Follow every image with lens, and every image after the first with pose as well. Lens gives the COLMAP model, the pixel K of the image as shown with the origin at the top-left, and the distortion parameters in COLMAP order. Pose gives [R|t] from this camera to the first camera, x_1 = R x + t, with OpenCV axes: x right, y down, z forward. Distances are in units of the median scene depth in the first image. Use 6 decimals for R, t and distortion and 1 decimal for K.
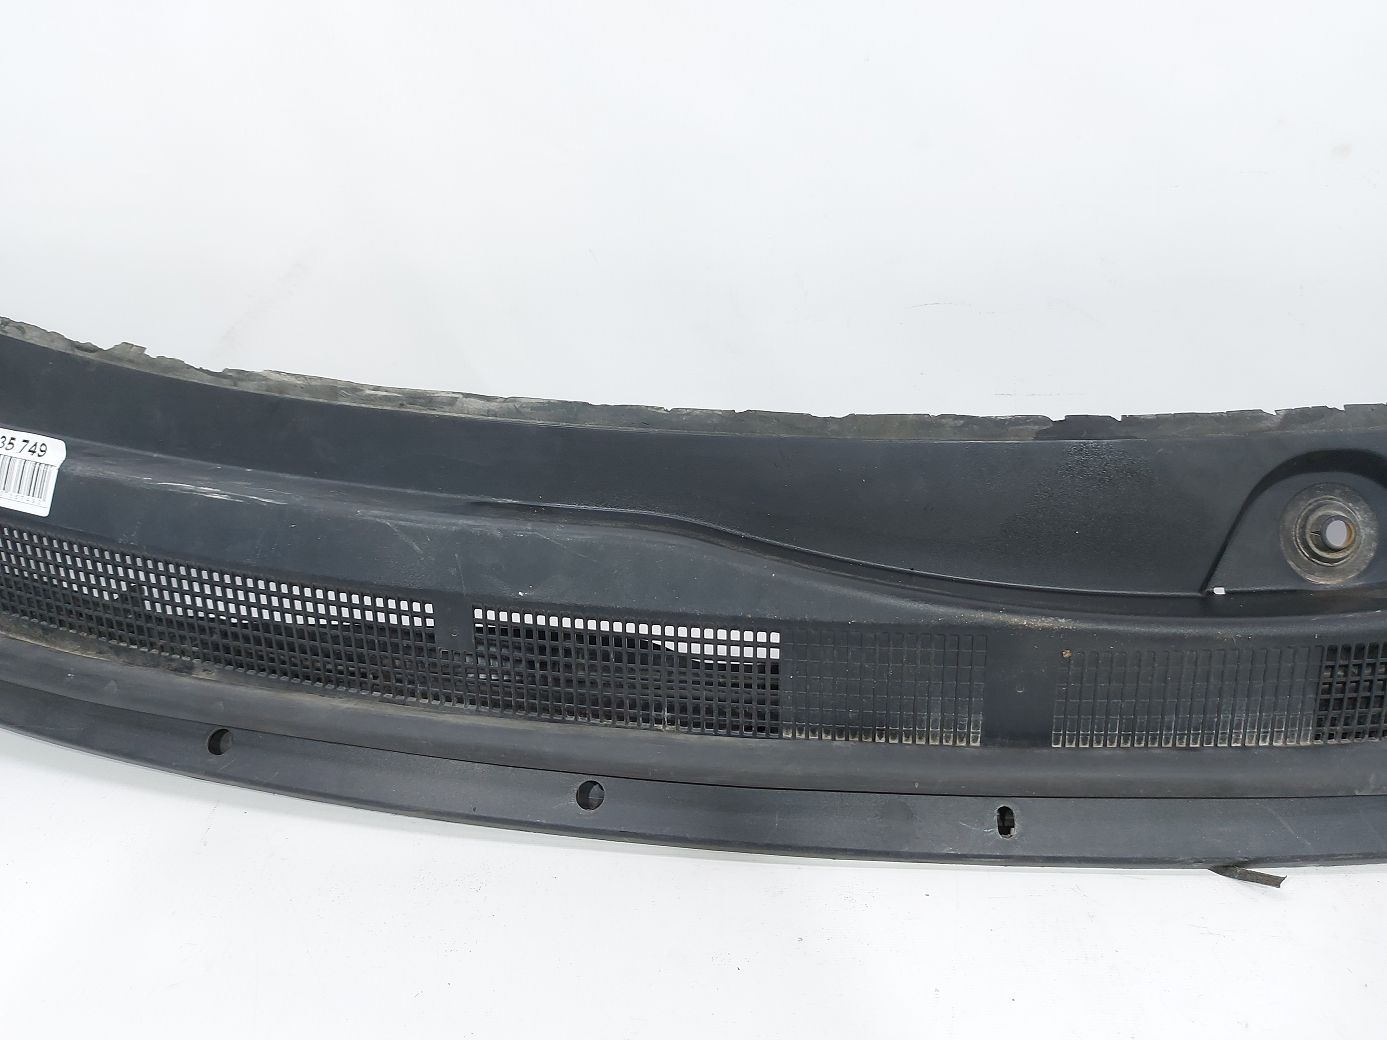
lens RADIAL K [[984.4, 0, 693.5], [0, 984.4, 520.0], [0, 0, 1]] dist [0.076565, -0.109383]
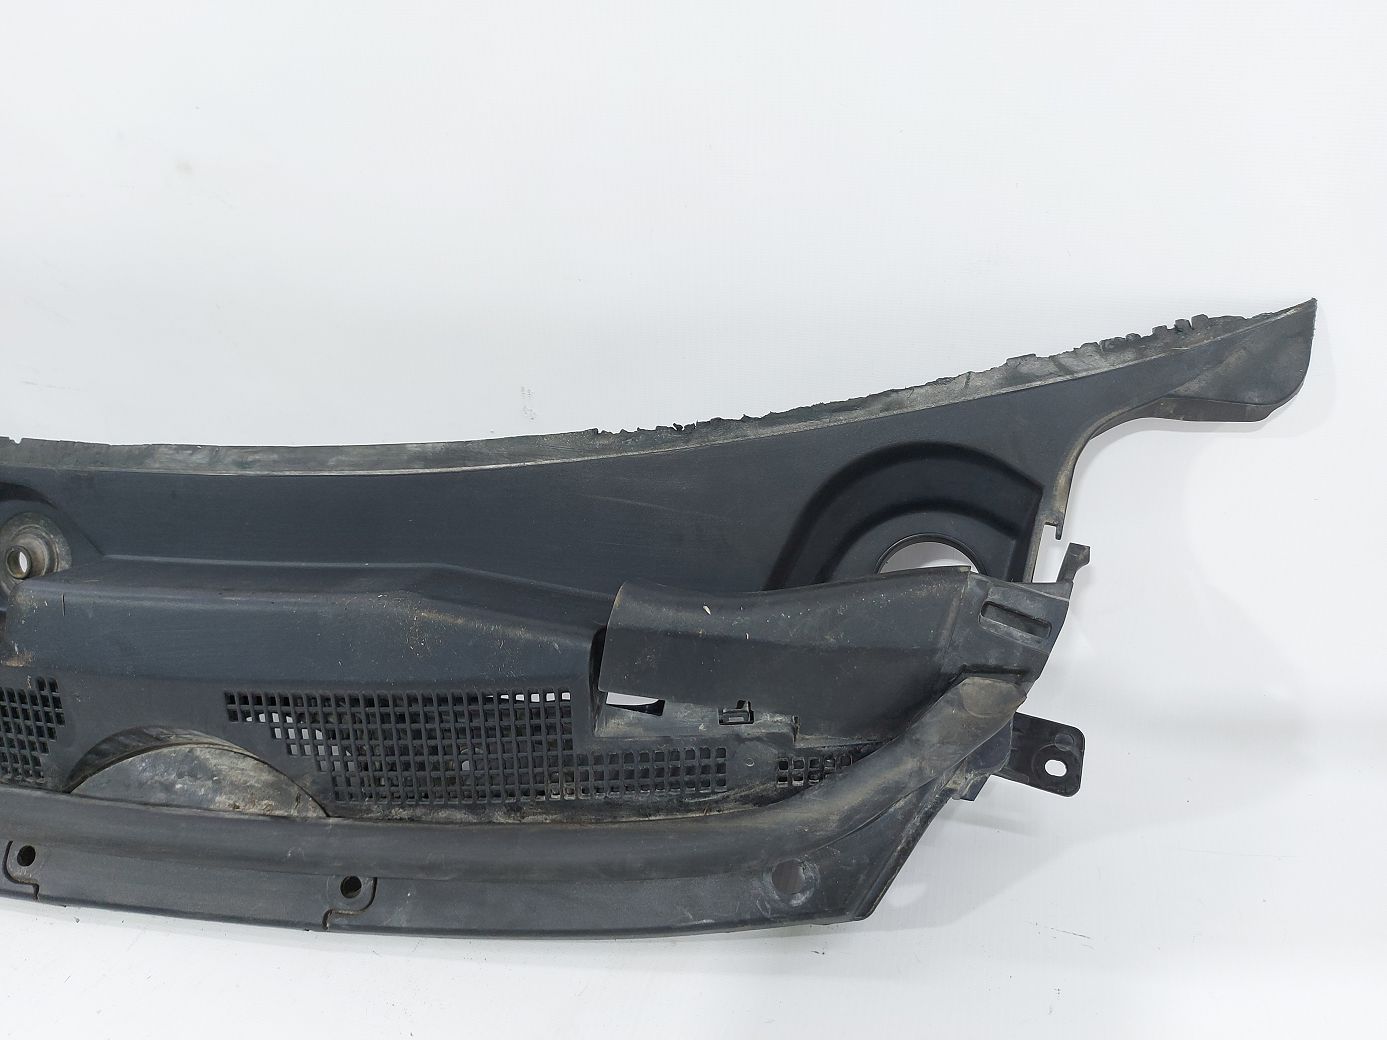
lens RADIAL K [[984.4, 0, 693.5], [0, 984.4, 520.0], [0, 0, 1]] dist [0.076565, -0.109383]
pose [[0.973268, 0.127349, -0.191132, 1.477108], [-0.109783, 0.988925, 0.099878, -0.201787], [0.201735, -0.076225, 0.976470, 0.140436]]
